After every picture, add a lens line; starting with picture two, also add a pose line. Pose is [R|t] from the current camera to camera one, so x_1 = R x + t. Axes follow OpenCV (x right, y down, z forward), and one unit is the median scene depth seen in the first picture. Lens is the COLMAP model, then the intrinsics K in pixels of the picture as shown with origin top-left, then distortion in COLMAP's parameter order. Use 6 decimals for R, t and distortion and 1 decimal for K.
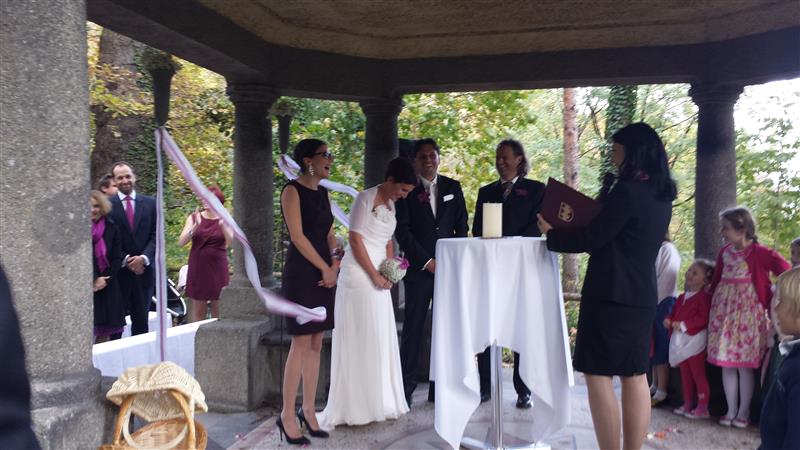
lens RADIAL K [[758.5, 0, 400.0], [0, 758.5, 225.0], [0, 0, 1]] dist [0.004336, 0.002853]
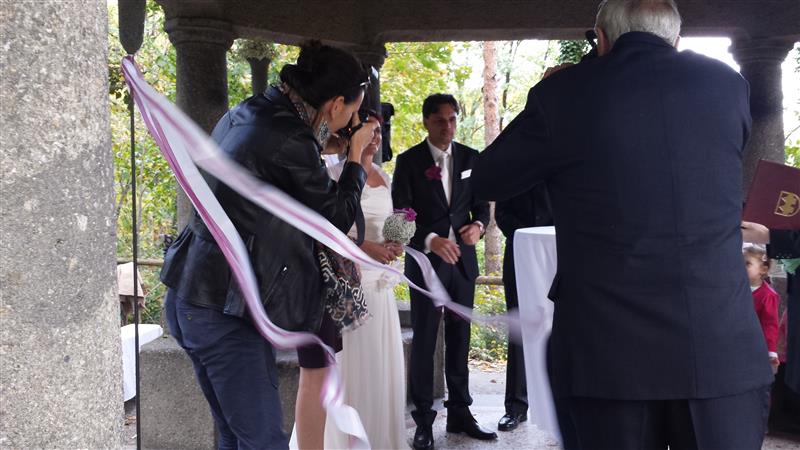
lens RADIAL K [[755.3, 0, 403.1], [0, 755.3, 232.8], [0, 0, 1]] dist [-0.000394, -0.013169]
pose [[0.984964, -0.012524, 0.172307, -0.129872], [0.004689, 0.998939, 0.045804, -0.008994], [-0.172698, -0.044307, 0.983978, 0.229538]]
